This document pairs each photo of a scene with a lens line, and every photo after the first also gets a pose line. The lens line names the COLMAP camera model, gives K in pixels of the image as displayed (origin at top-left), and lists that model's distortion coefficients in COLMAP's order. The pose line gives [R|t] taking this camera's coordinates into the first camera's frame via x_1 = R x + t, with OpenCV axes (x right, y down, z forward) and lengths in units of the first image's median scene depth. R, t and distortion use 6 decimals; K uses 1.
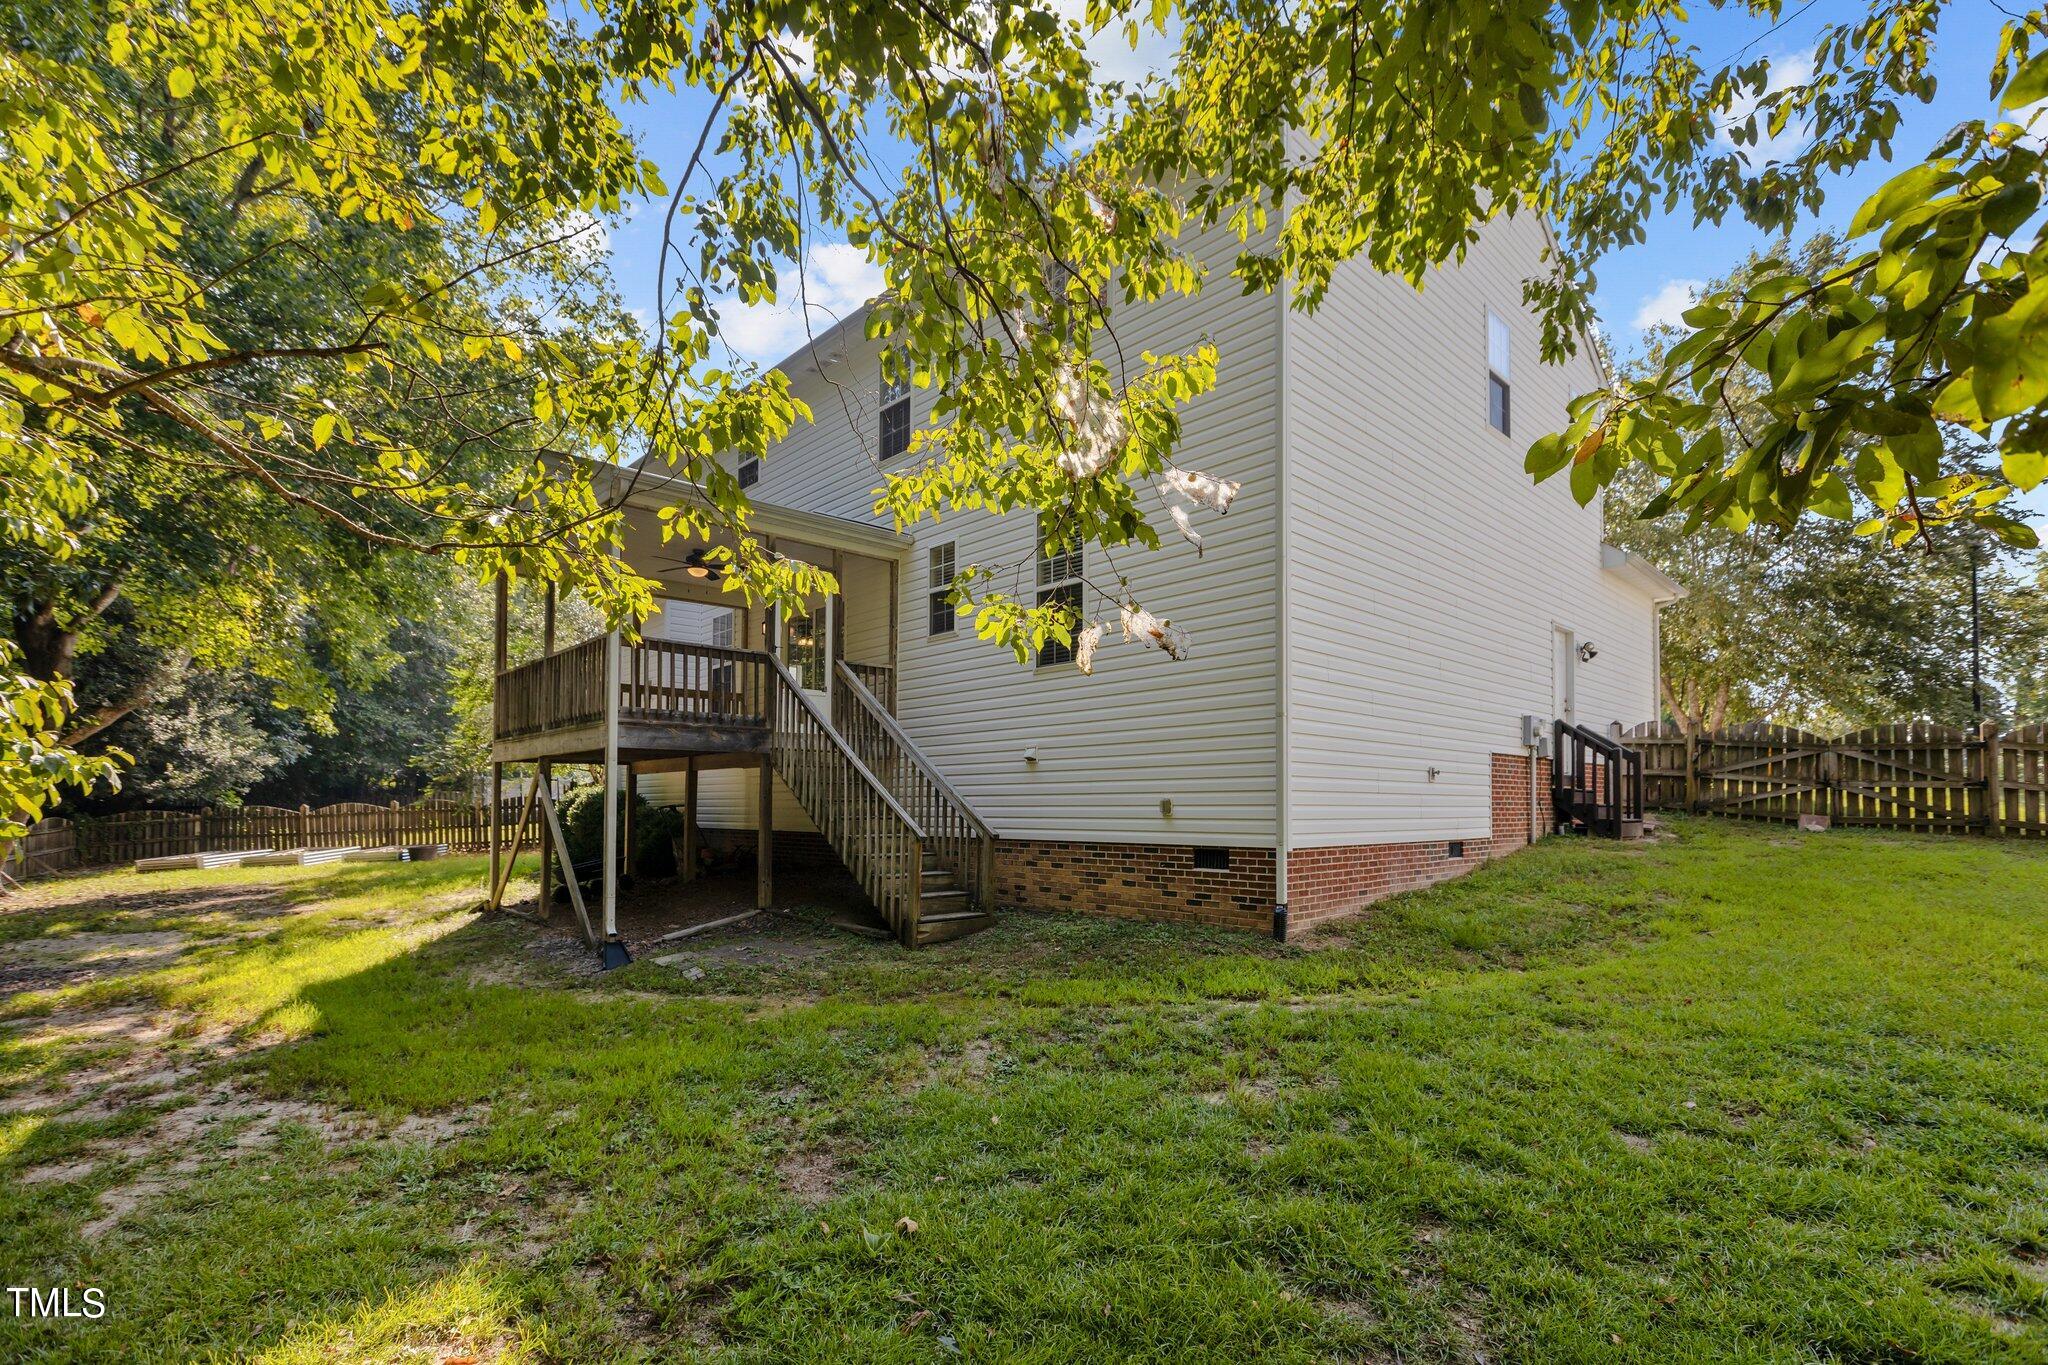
lens RADIAL K [[949.2, 0, 1024.1], [0, 949.2, 835.5], [0, 0, 1]] dist [-0.000667, 0.000198]
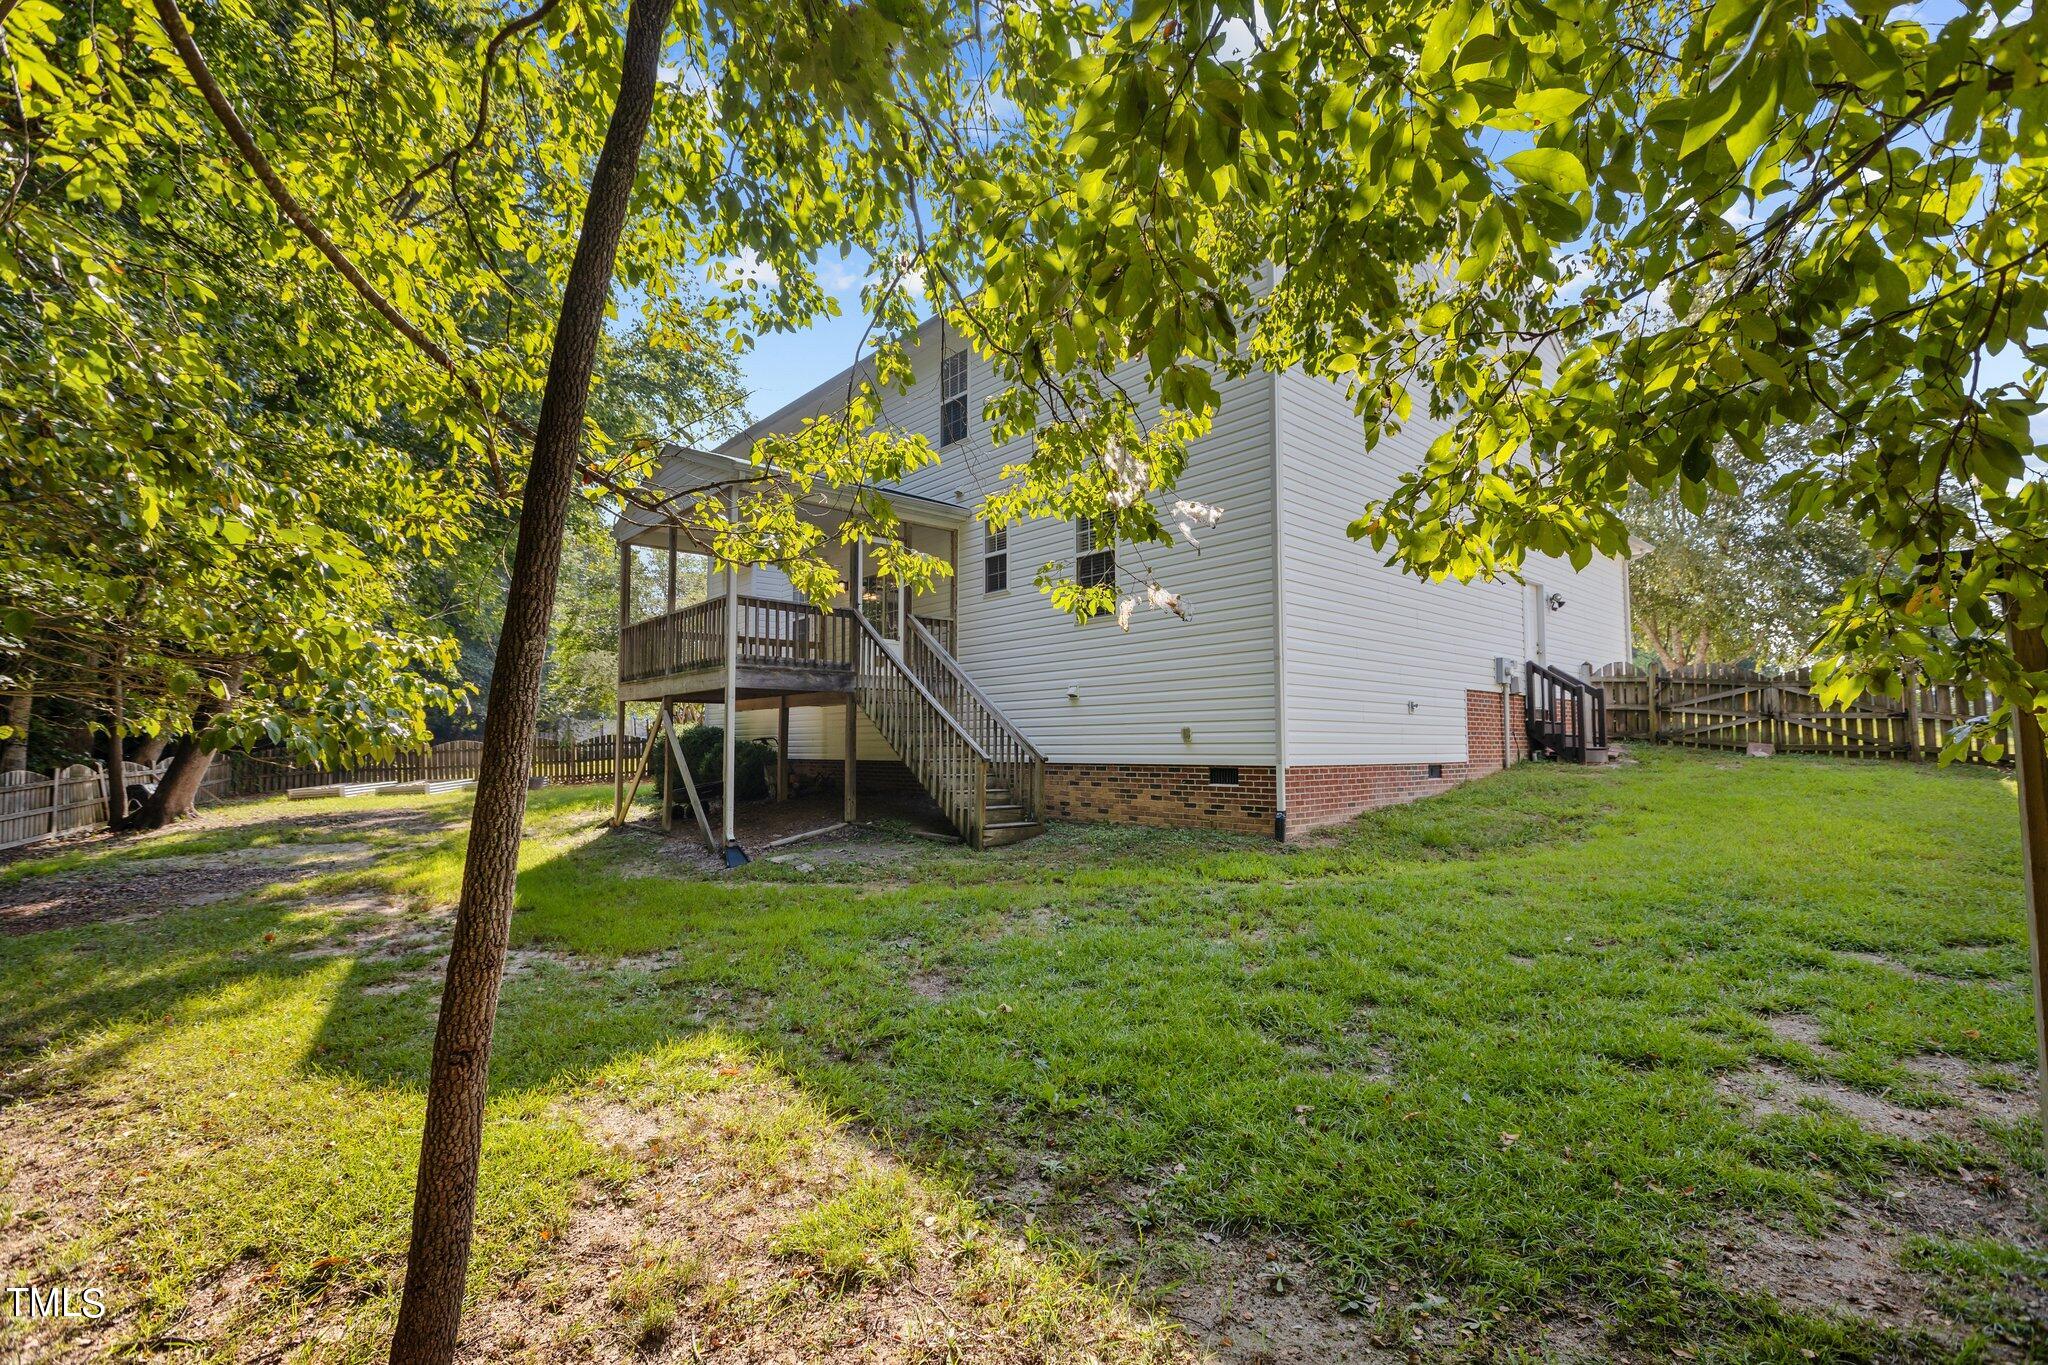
lens RADIAL K [[936.7, 0, 1048.3], [0, 936.7, 711.5], [0, 0, 1]] dist [0.000717, 0.000251]
pose [[0.999977, -0.005092, -0.004457, -0.022307], [0.004759, 0.997421, -0.071620, 0.028103], [0.004810, 0.071597, 0.997422, -0.209658]]
